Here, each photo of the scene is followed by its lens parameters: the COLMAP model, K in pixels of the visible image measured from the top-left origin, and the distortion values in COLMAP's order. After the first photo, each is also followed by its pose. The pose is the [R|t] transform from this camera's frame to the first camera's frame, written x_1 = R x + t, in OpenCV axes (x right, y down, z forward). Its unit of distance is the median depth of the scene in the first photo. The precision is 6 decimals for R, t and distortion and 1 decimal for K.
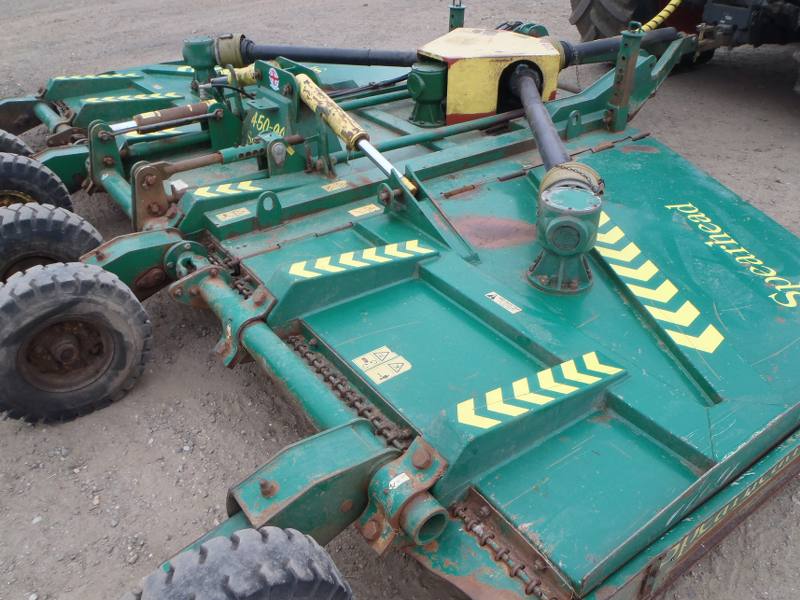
lens RADIAL K [[674.6, 0, 404.3], [0, 674.6, 308.3], [0, 0, 1]] dist [-0.066206, 0.041003]
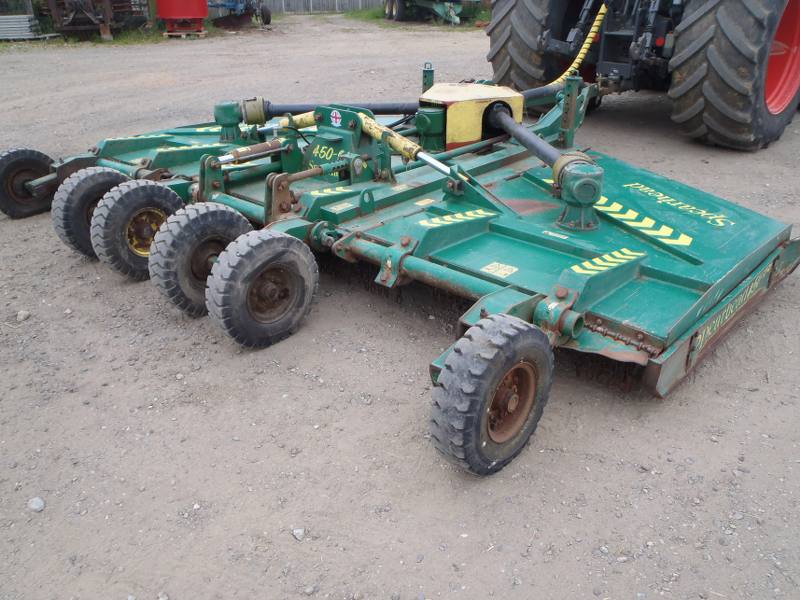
lens RADIAL K [[674.6, 0, 401.4], [0, 674.6, 304.3], [0, 0, 1]] dist [-0.066206, 0.041003]
pose [[0.981289, -0.096930, 0.166364, -0.385549], [0.115654, 0.987531, -0.106805, 0.223241], [-0.153937, 0.124047, 0.980263, -0.362093]]
